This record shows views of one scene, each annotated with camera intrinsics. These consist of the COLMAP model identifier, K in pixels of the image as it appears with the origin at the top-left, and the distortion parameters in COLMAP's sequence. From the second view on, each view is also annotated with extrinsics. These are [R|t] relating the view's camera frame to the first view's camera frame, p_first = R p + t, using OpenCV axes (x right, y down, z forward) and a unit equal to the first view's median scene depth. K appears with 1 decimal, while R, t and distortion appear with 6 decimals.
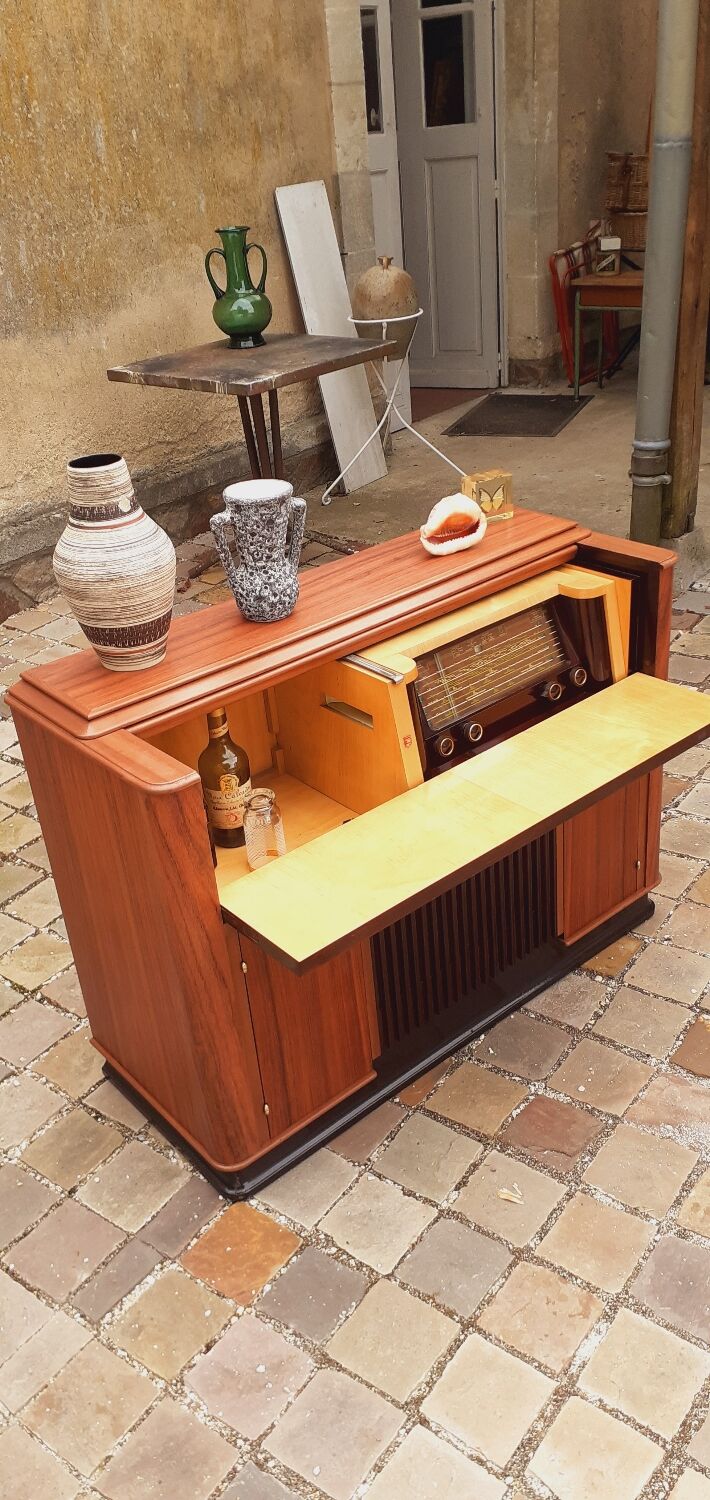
lens RADIAL K [[1202.7, 0, 368.7], [0, 1202.7, 741.2], [0, 0, 1]] dist [0.021982, -0.013819]
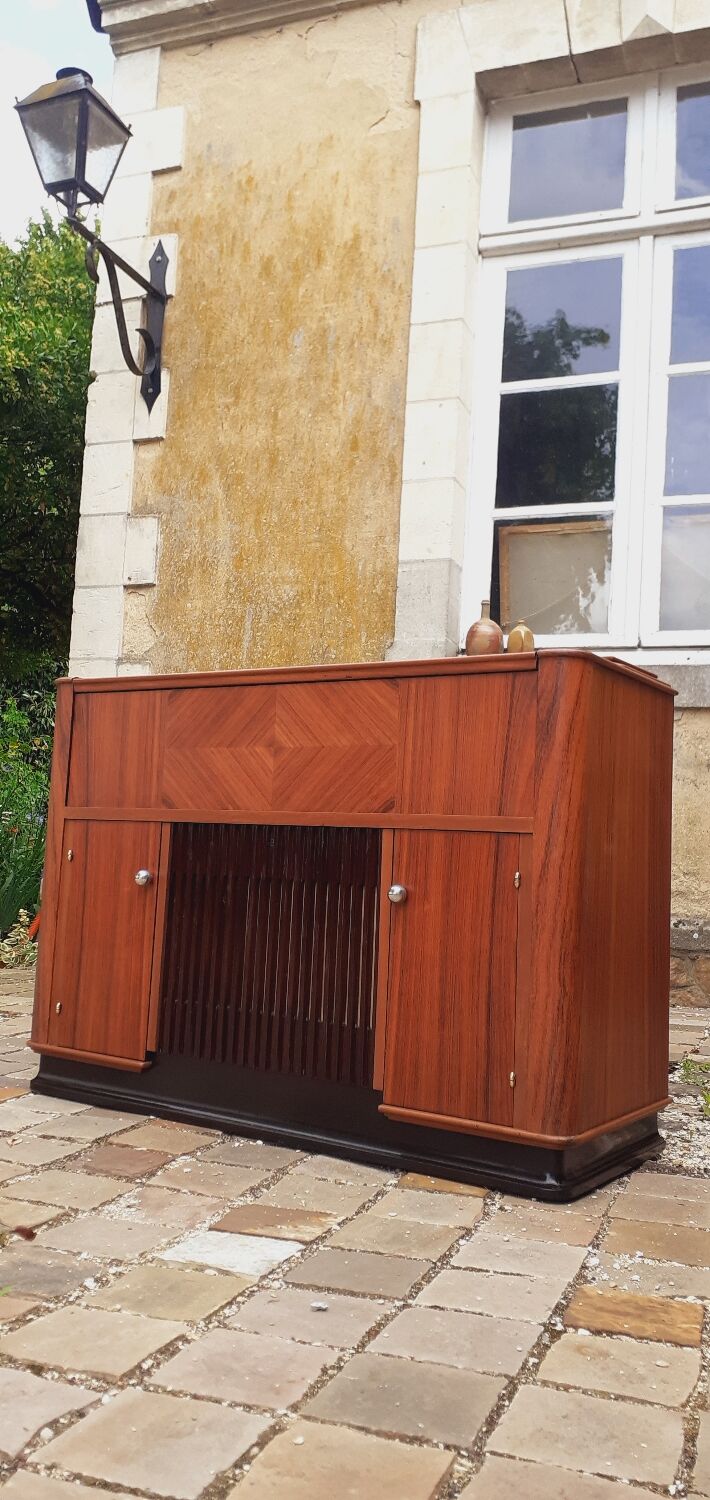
lens RADIAL K [[1185.8, 0, 351.7], [0, 1185.8, 736.2], [0, 0, 1]] dist [0.162405, -0.339992]
pose [[0.277676, -0.008151, -0.960640, 0.962165], [-0.516381, 0.841955, -0.156405, 0.100231], [0.810091, 0.539486, 0.229581, 0.697298]]
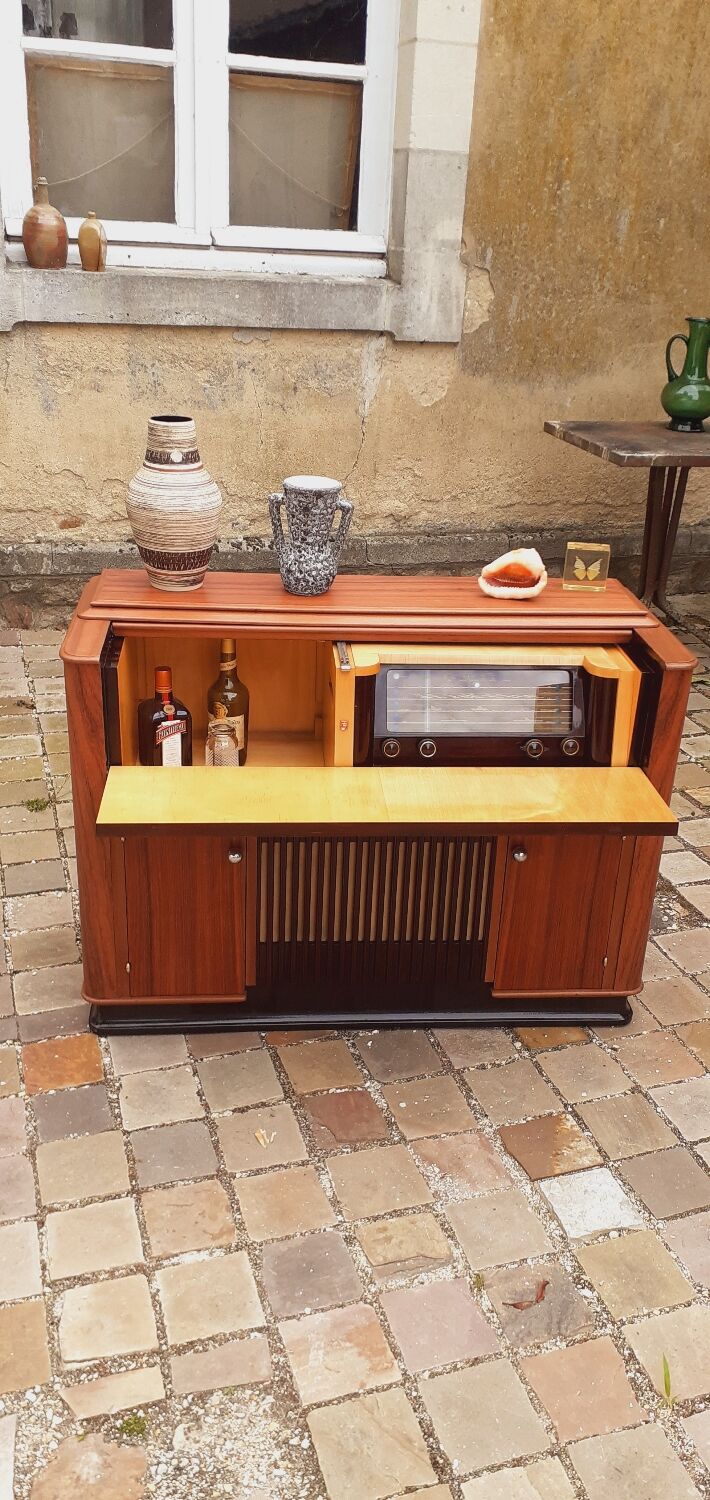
lens RADIAL K [[1202.7, 0, 368.7], [0, 1202.7, 741.2], [0, 0, 1]] dist [0.021982, -0.013819]
pose [[0.810341, 0.340777, -0.476674, 0.514188], [-0.371072, 0.928031, 0.032637, -0.027031], [0.453491, 0.150433, 0.878474, 0.019411]]
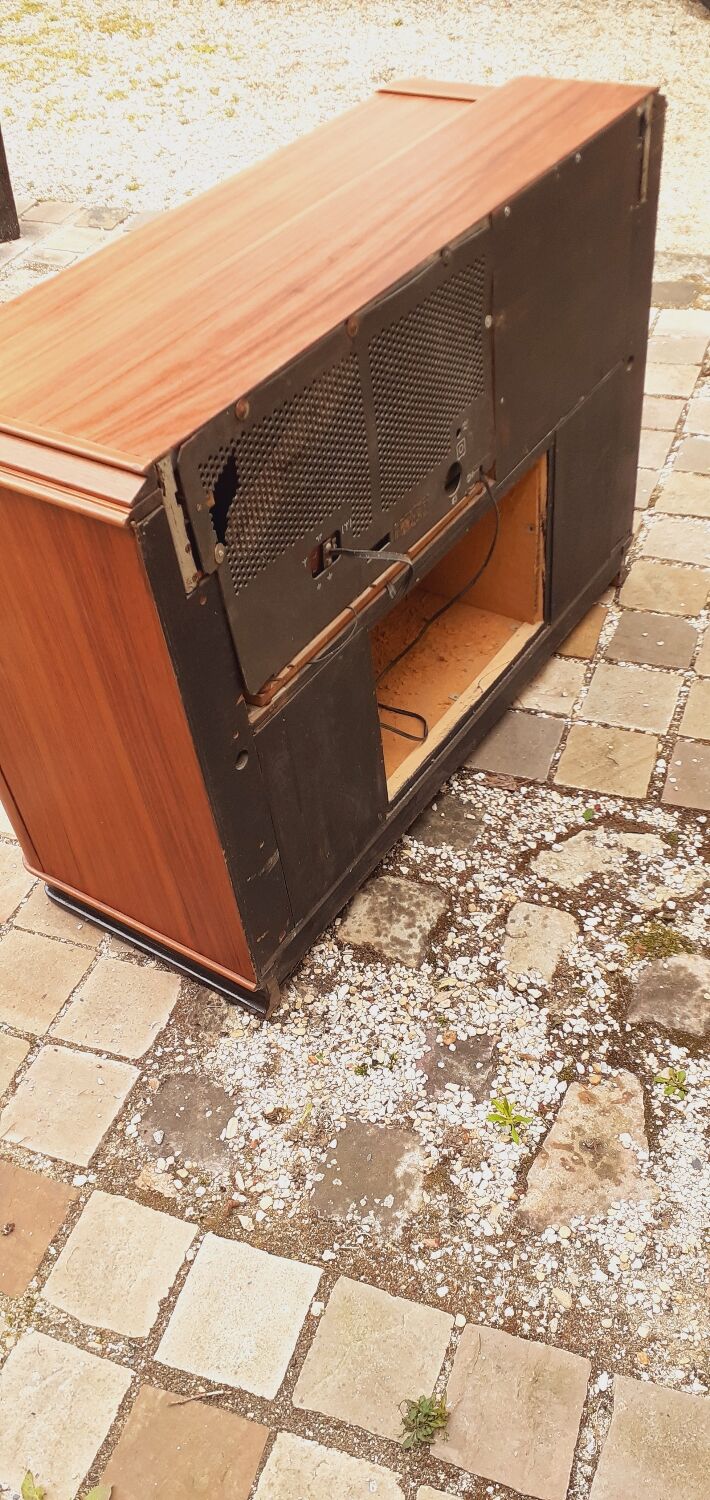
lens RADIAL K [[1202.7, 0, 368.7], [0, 1202.7, 741.2], [0, 0, 1]] dist [0.021982, -0.013819]
pose [[-0.948285, 0.308444, -0.074958, 0.098170], [0.020913, 0.296342, 0.954853, -0.620238], [0.316732, 0.903904, -0.287467, 1.338059]]
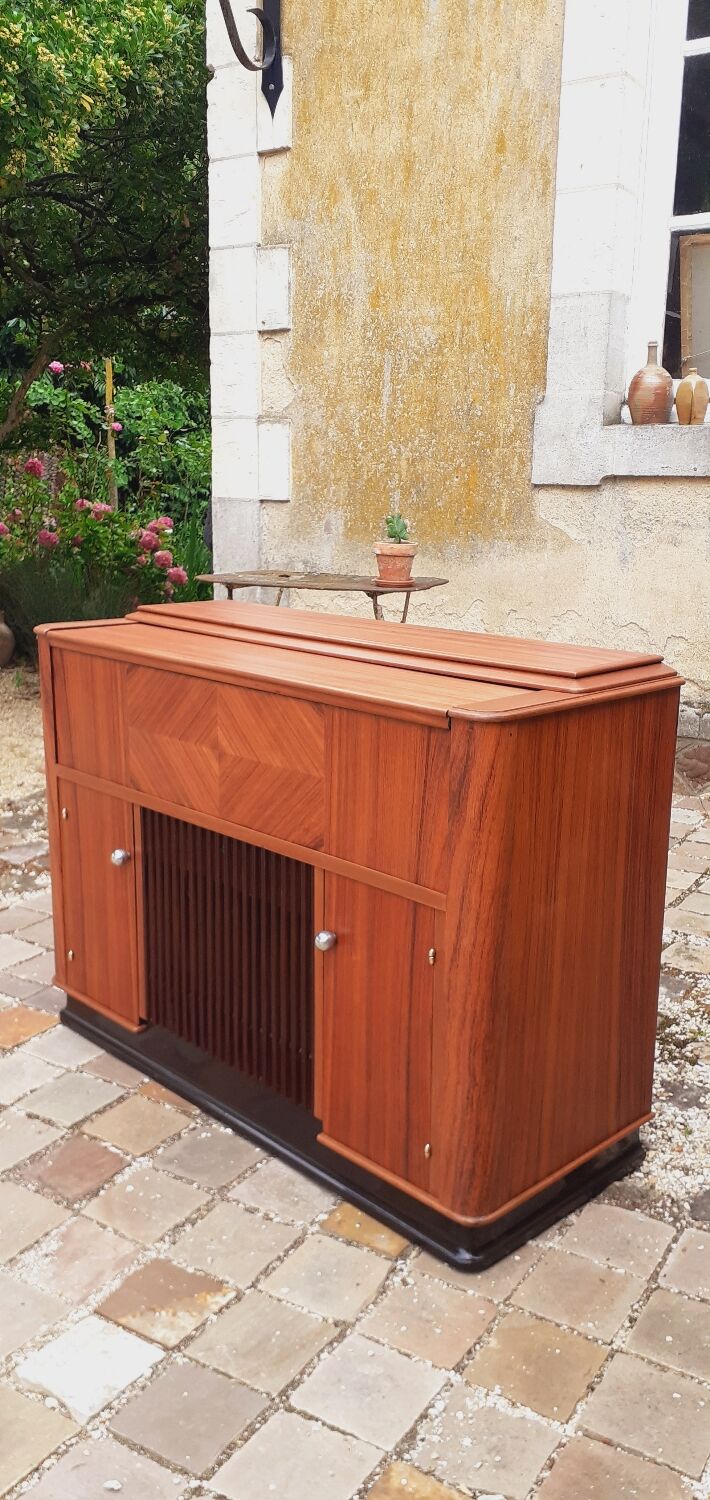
lens RADIAL K [[1210.8, 0, 358.1], [0, 1210.8, 743.7], [0, 0, 1]] dist [0.066225, -0.088735]
pose [[0.060560, 0.292039, -0.954487, 0.887677], [-0.488153, 0.842752, 0.226880, -0.251140], [0.870654, 0.452196, 0.193597, 0.781677]]
